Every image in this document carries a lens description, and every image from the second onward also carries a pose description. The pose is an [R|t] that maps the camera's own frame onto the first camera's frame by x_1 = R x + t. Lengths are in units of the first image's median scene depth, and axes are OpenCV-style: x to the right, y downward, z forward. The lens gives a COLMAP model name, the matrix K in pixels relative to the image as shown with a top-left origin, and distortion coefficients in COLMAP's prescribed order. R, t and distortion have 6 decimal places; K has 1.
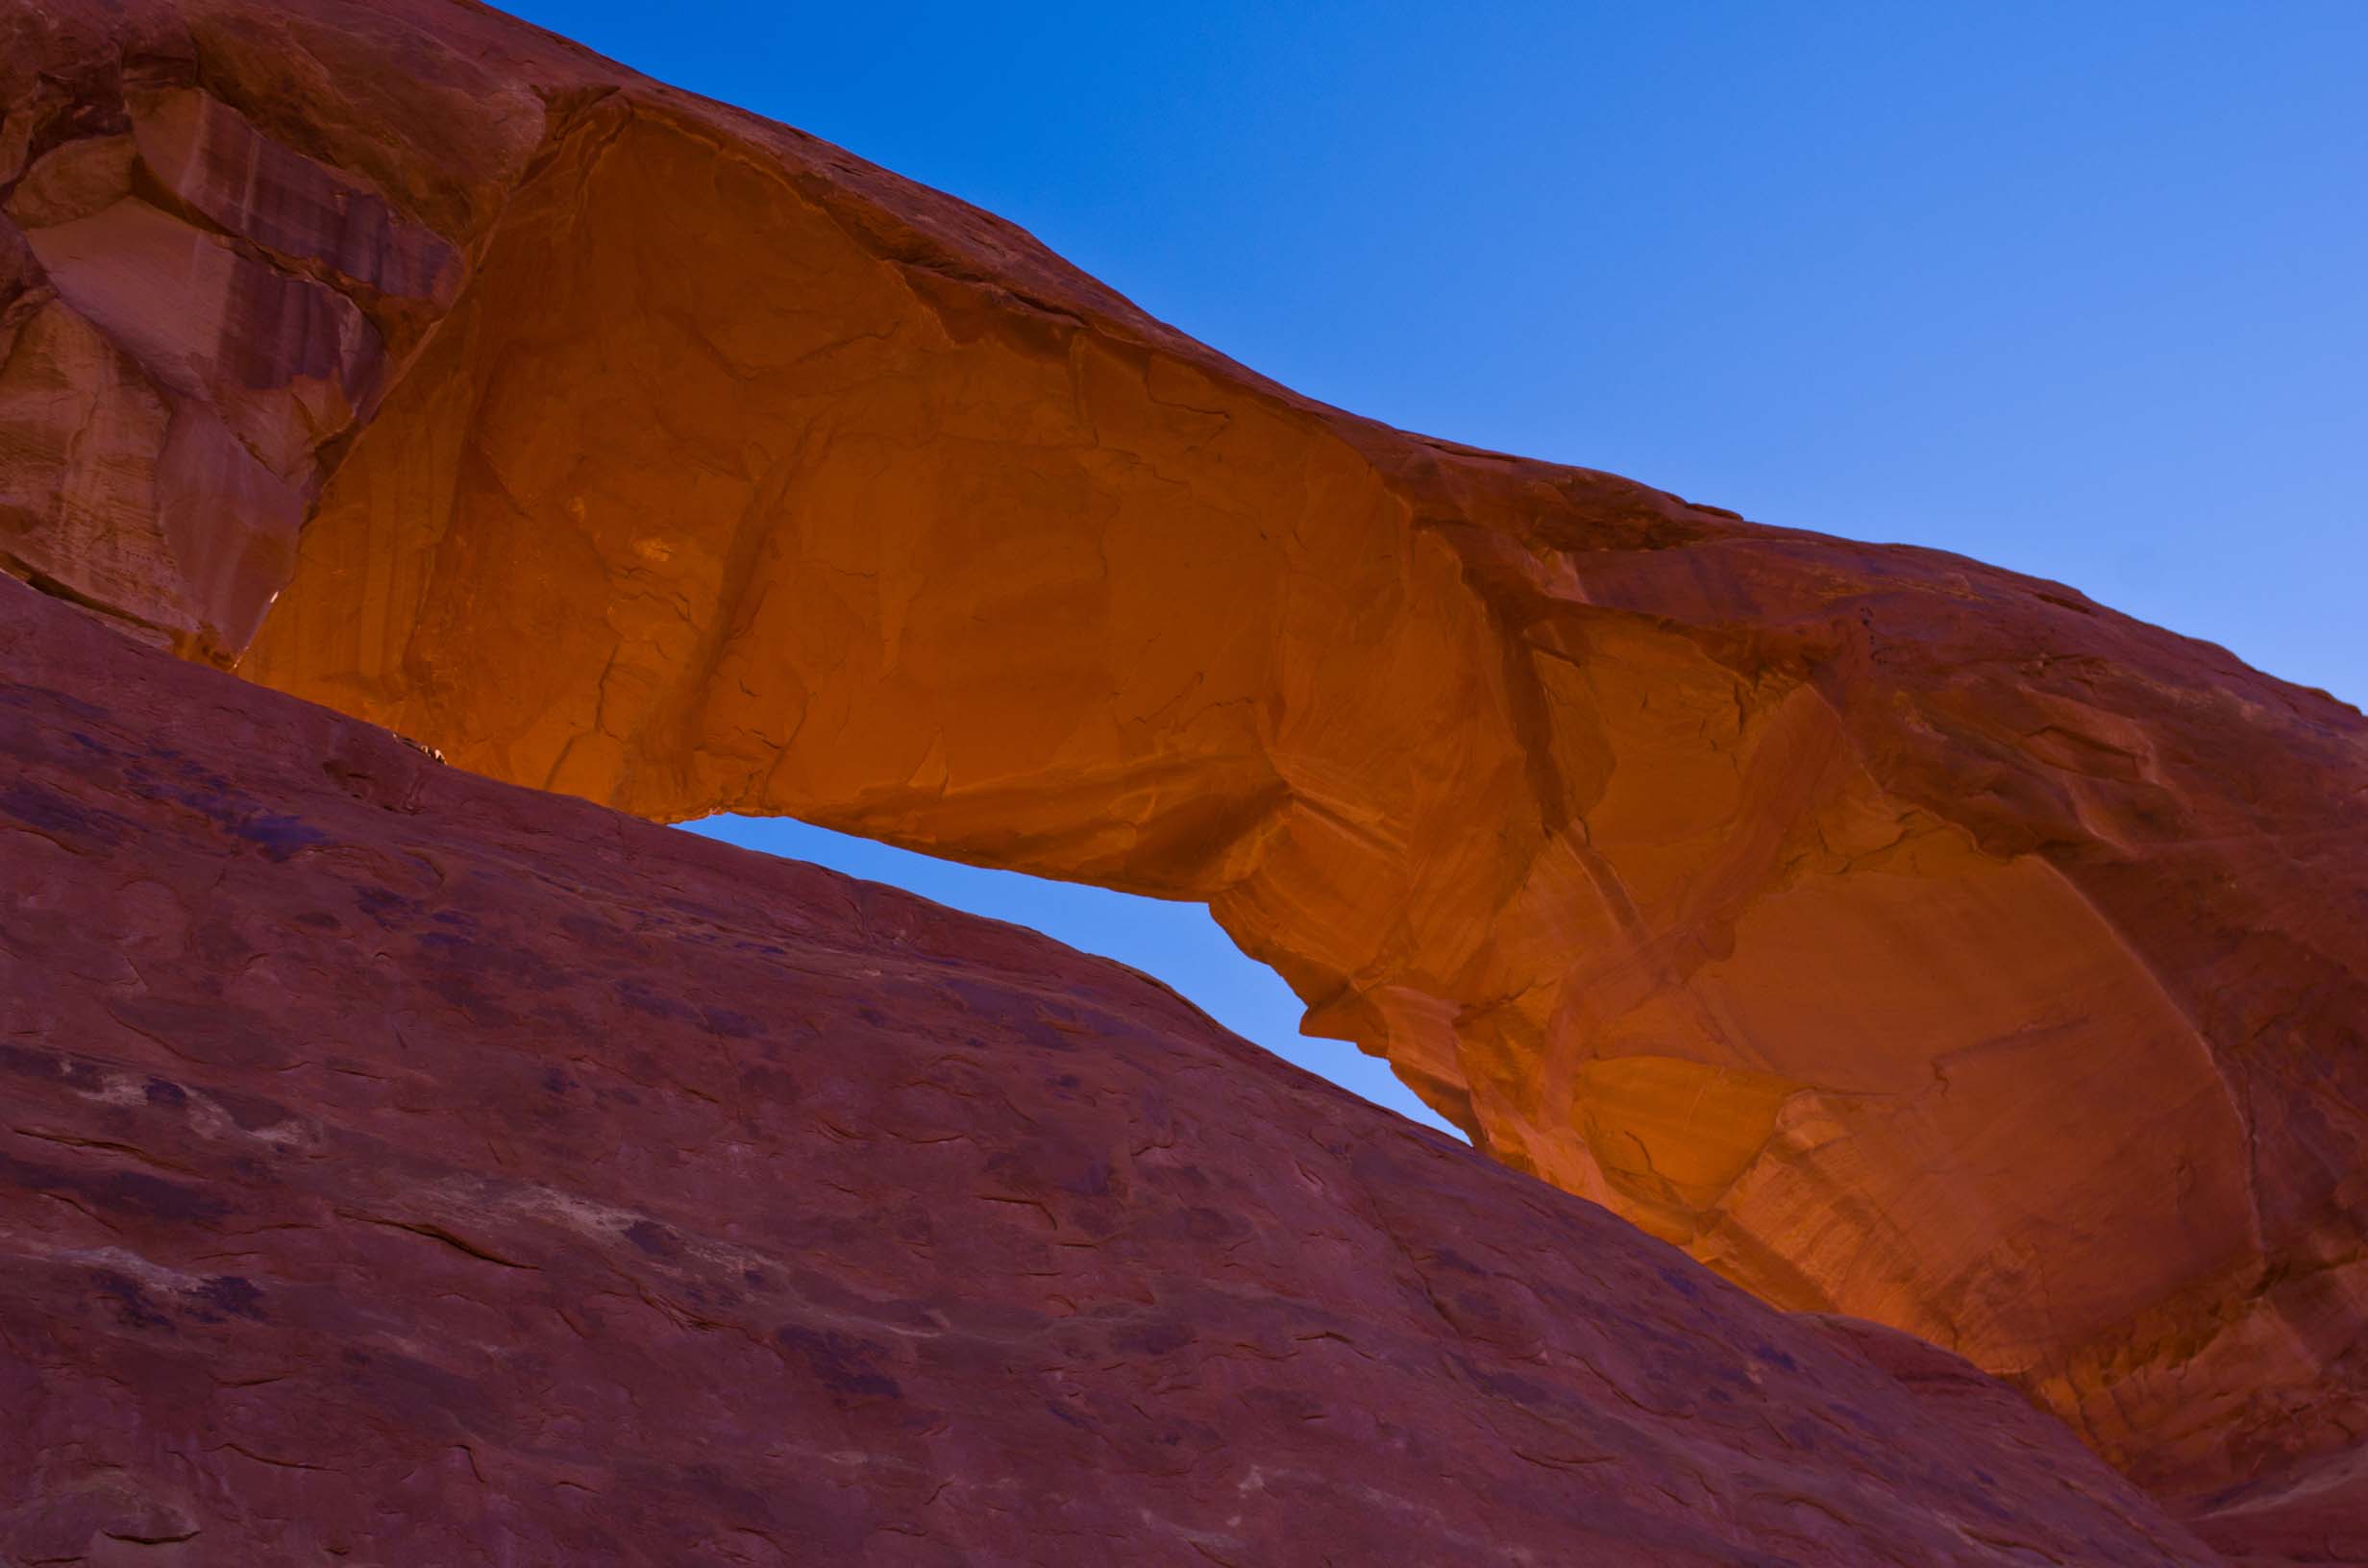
lens RADIAL K [[3623.8, 0, 1215.3], [0, 3623.8, 779.3], [0, 0, 1]] dist [0.131651, 0.000000]
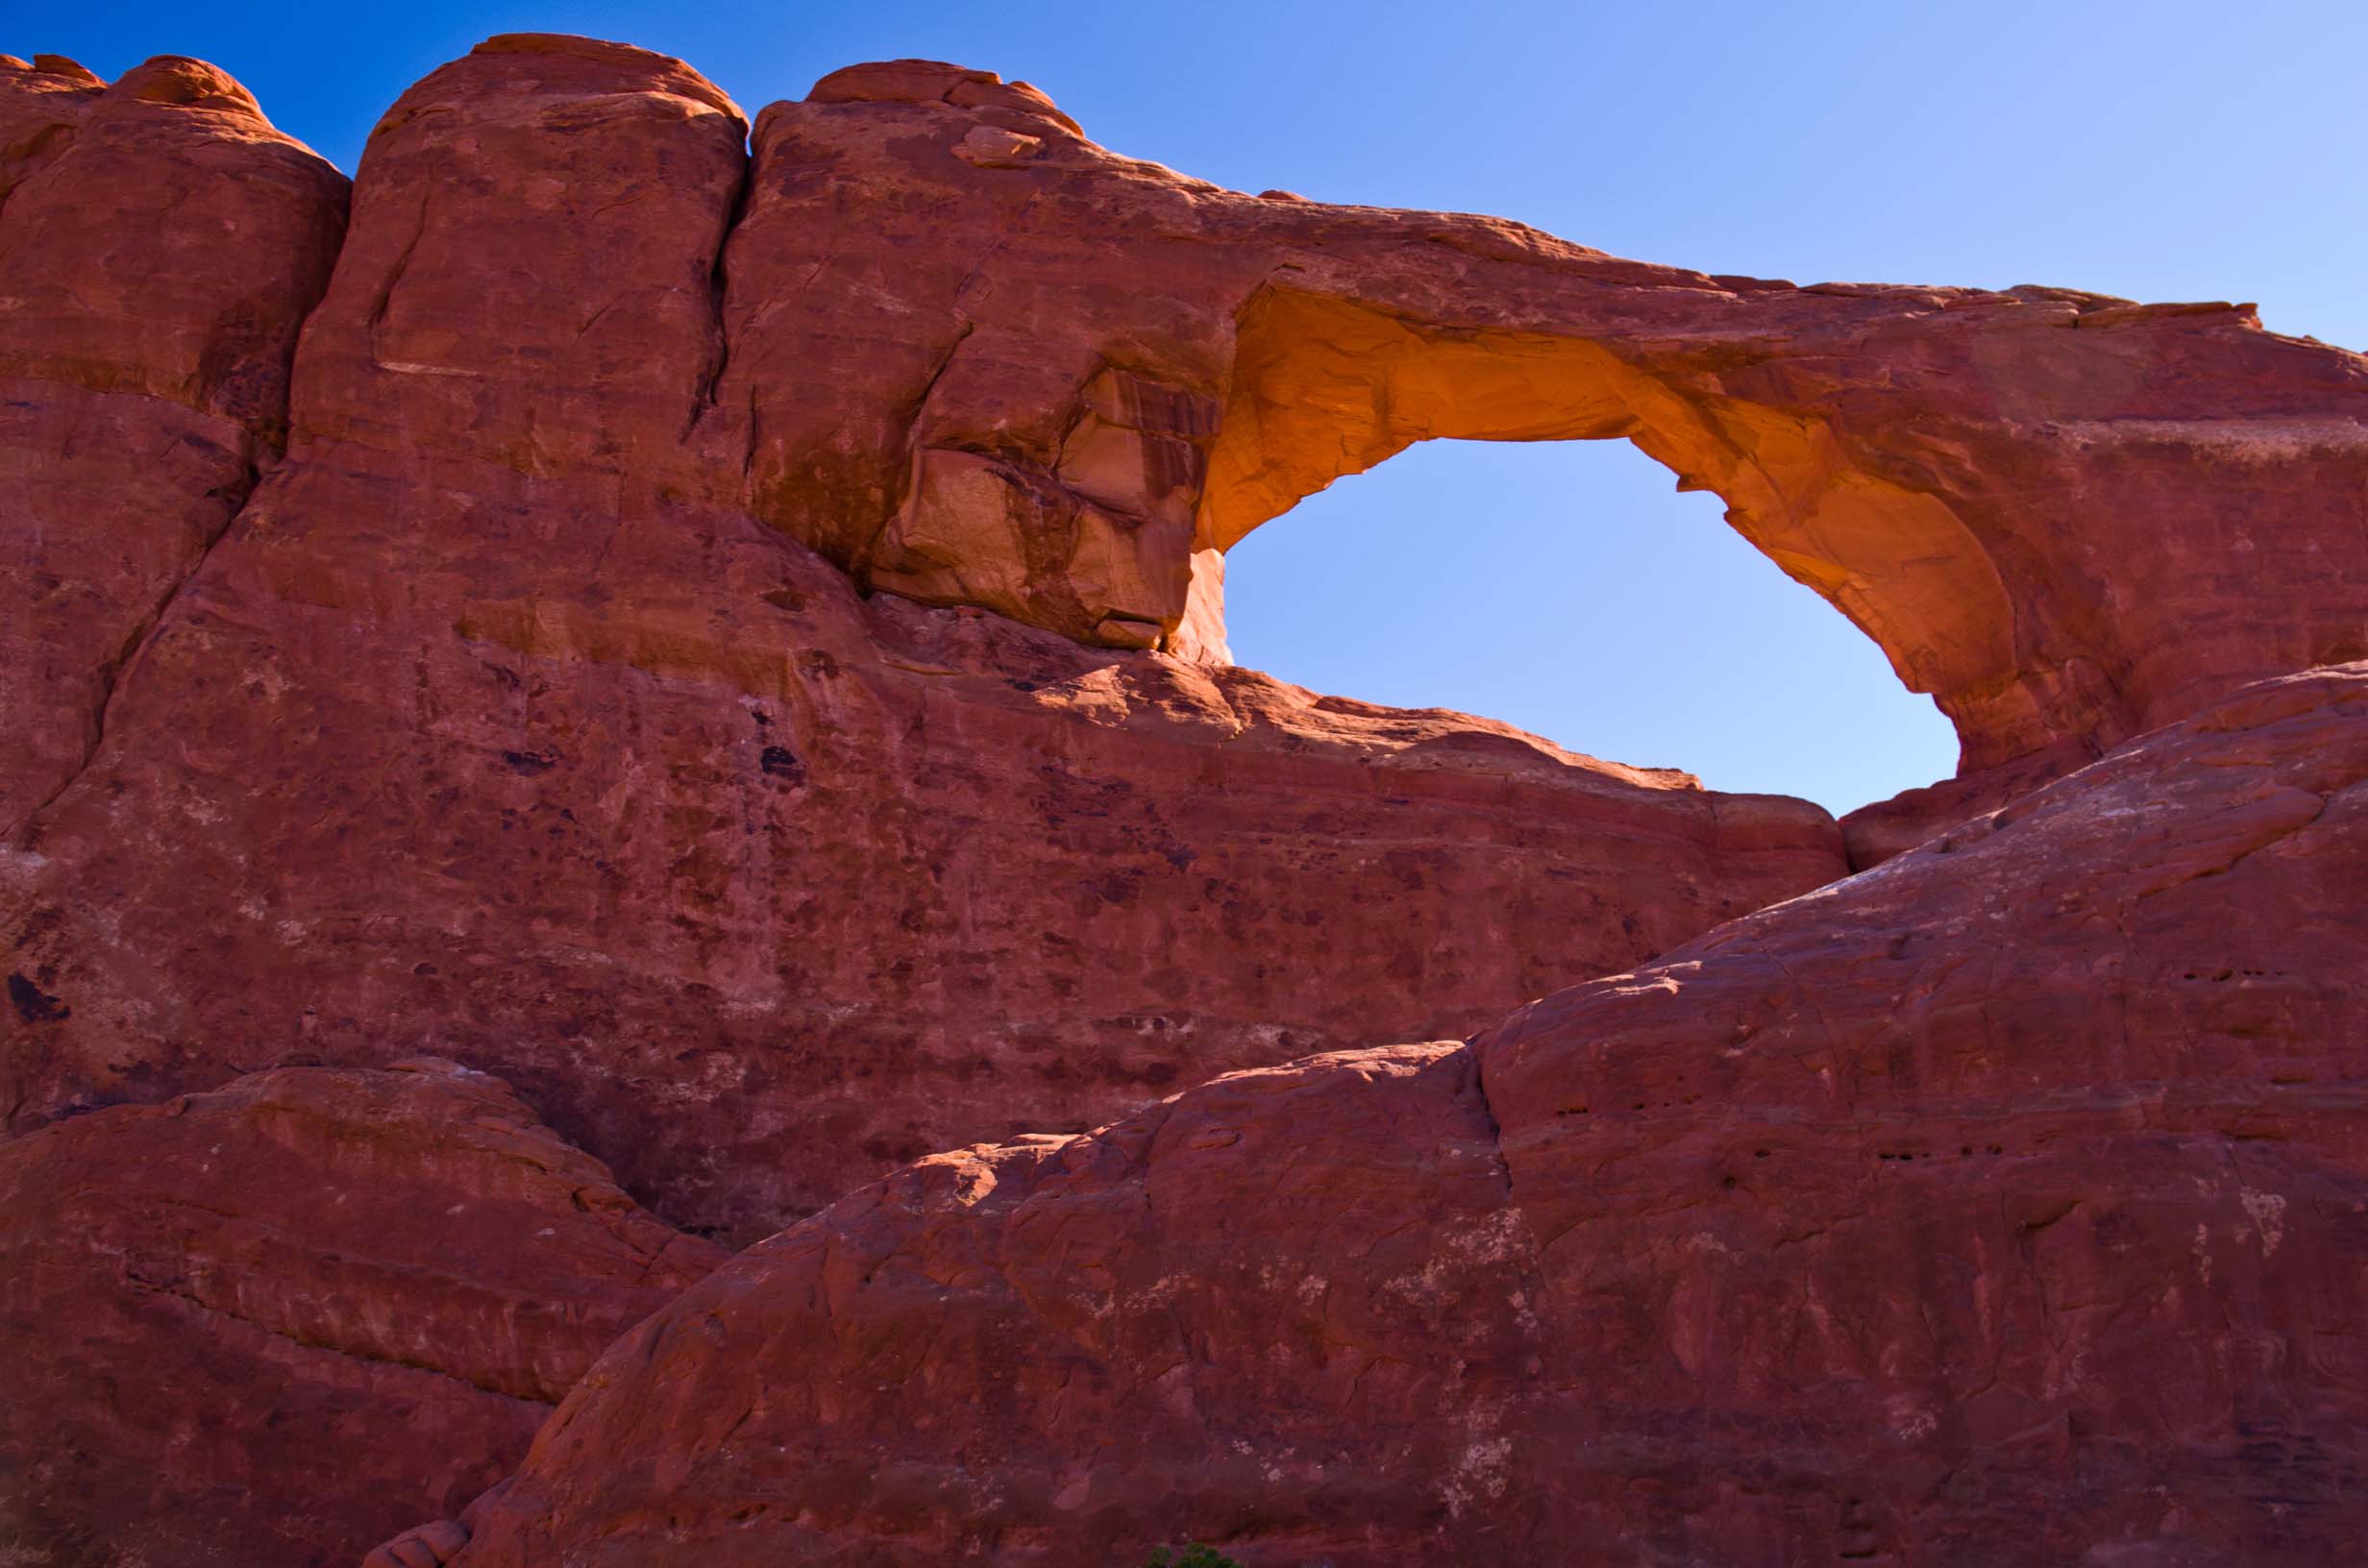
lens RADIAL K [[2869.9, 0, 1208.2], [0, 2869.9, 794.3], [0, 0, 1]] dist [0.063592, 0.000000]
pose [[0.886108, -0.018247, -0.463119, 0.715893], [0.323100, 0.740718, 0.589019, -1.138837], [0.332293, -0.671568, 0.662252, -0.511203]]
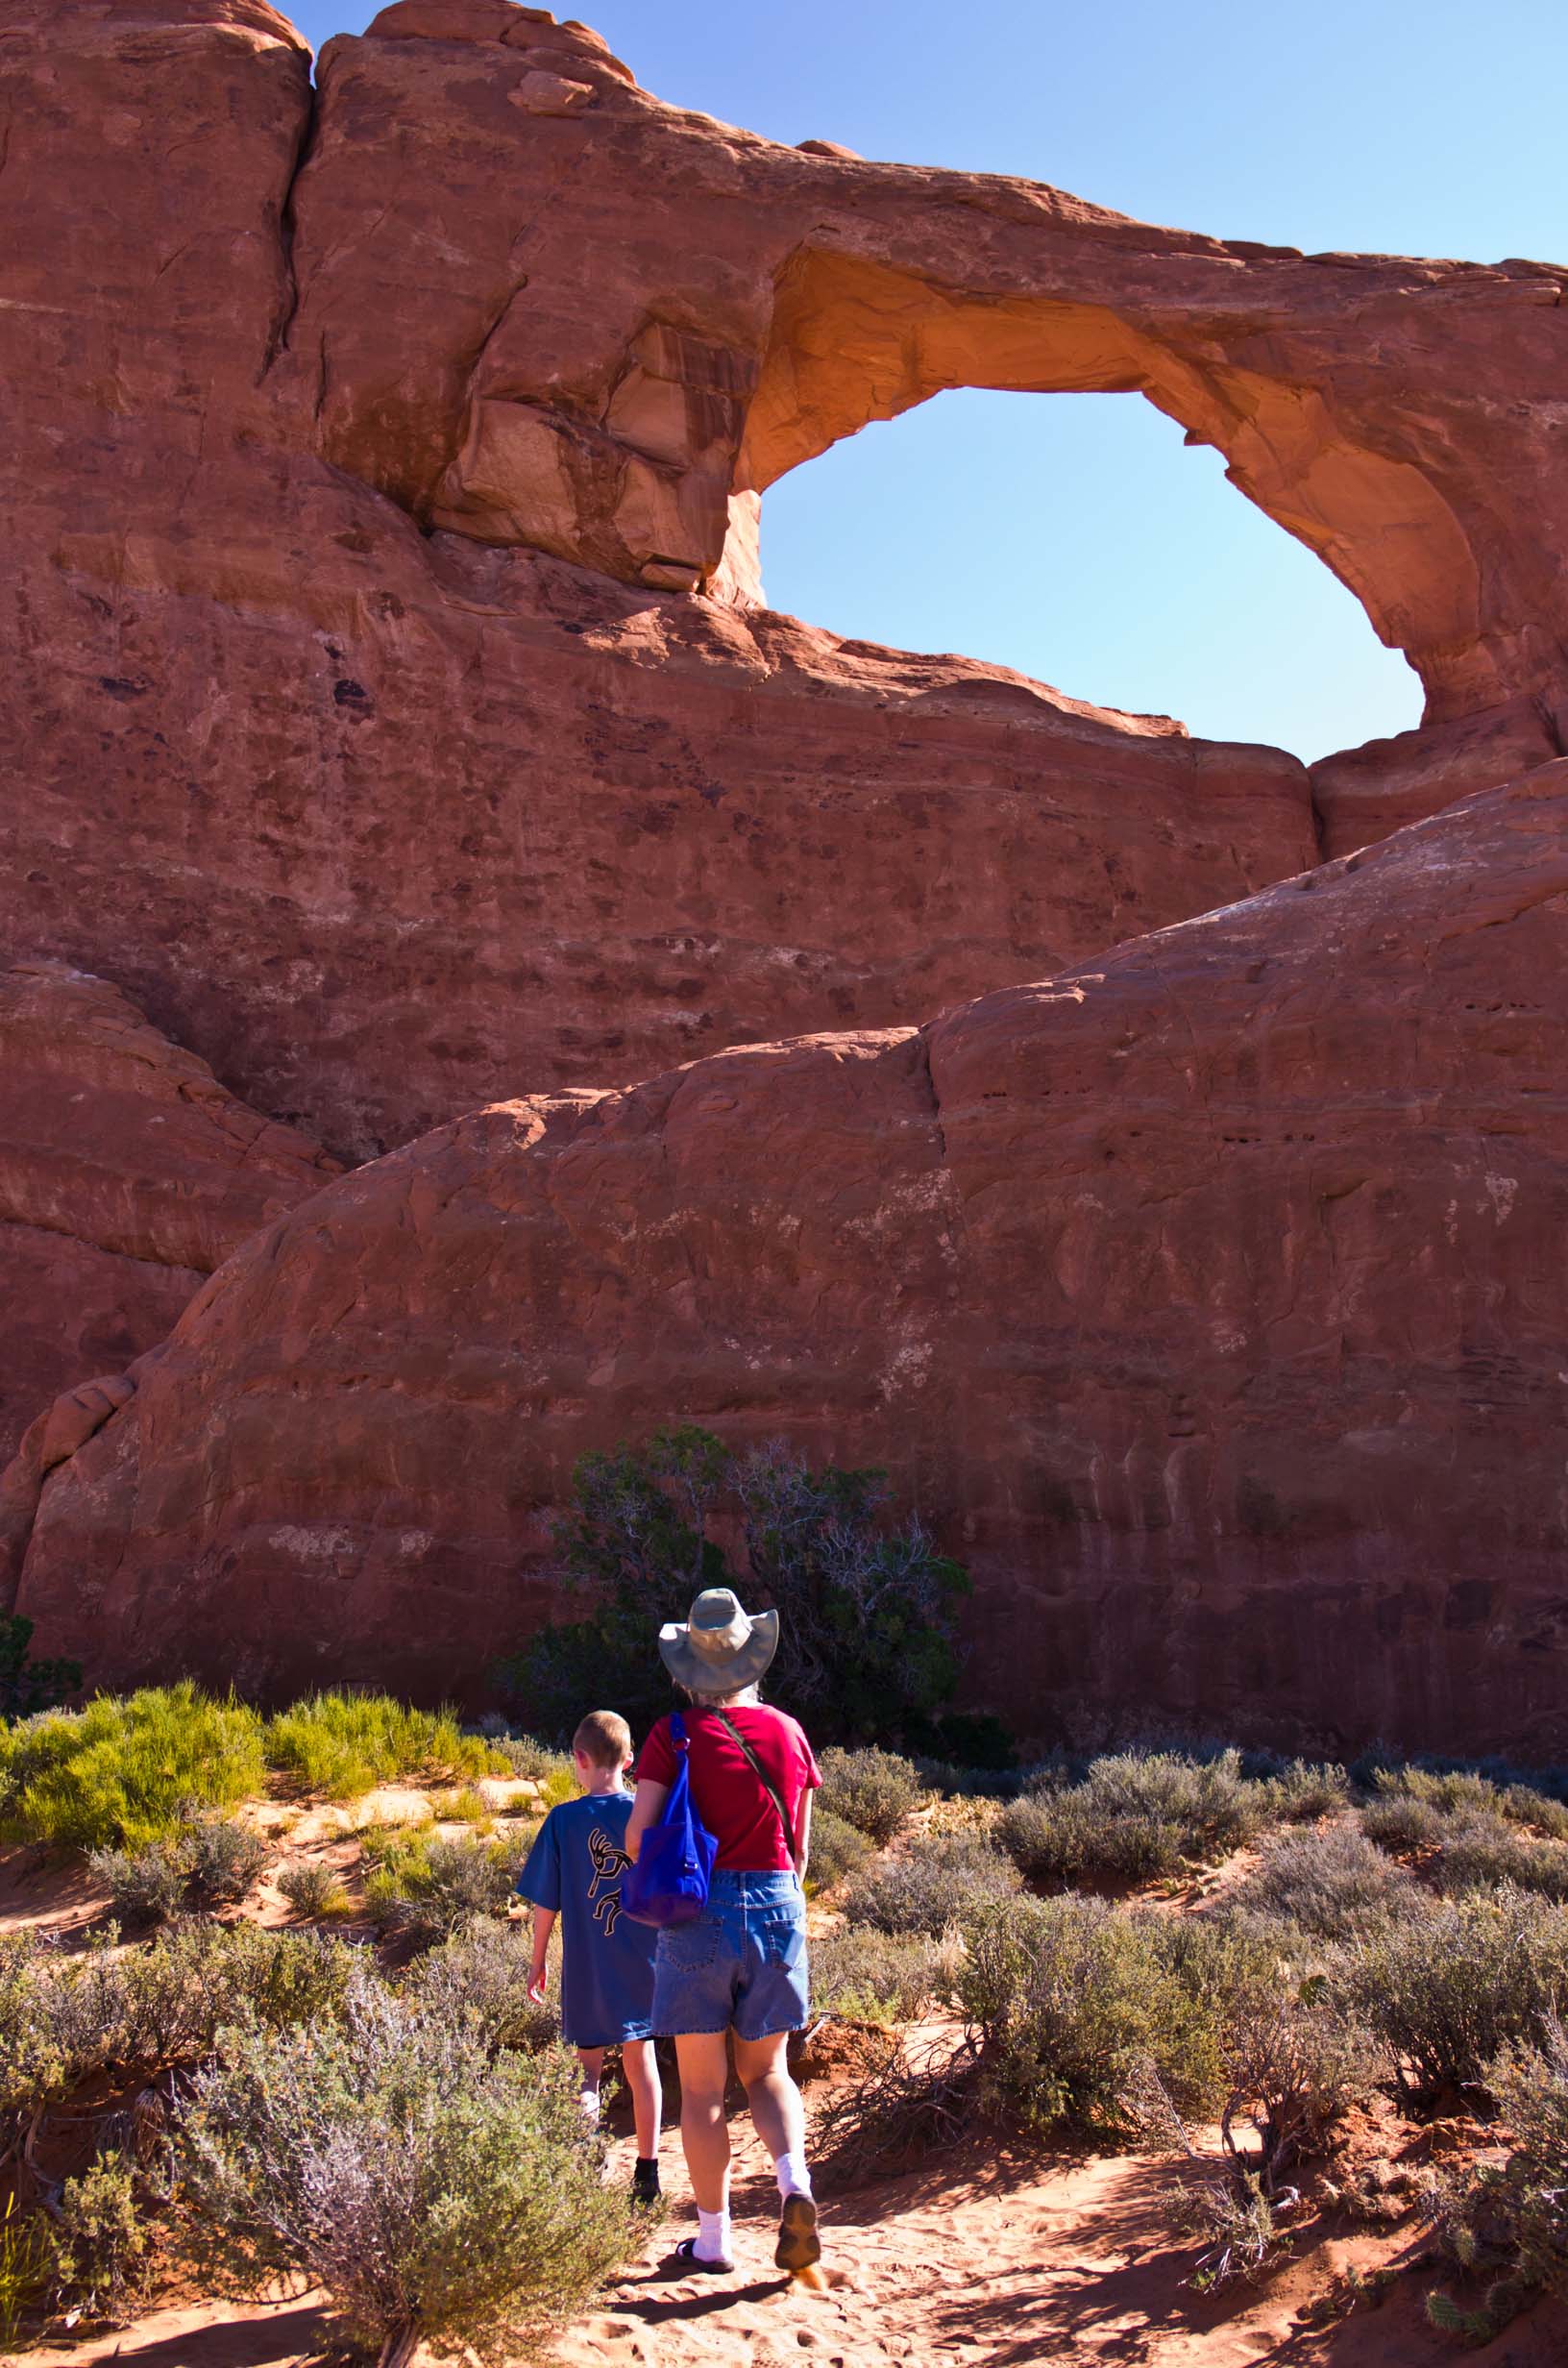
lens RADIAL K [[2869.9, 0, 752.4], [0, 2869.9, 1184.4], [0, 0, 1]] dist [0.063592, 0.000000]
pose [[0.884687, 0.090422, -0.457332, 0.839592], [0.308942, 0.620945, 0.720404, -1.331829], [0.349118, -0.778621, 0.521407, -0.604856]]
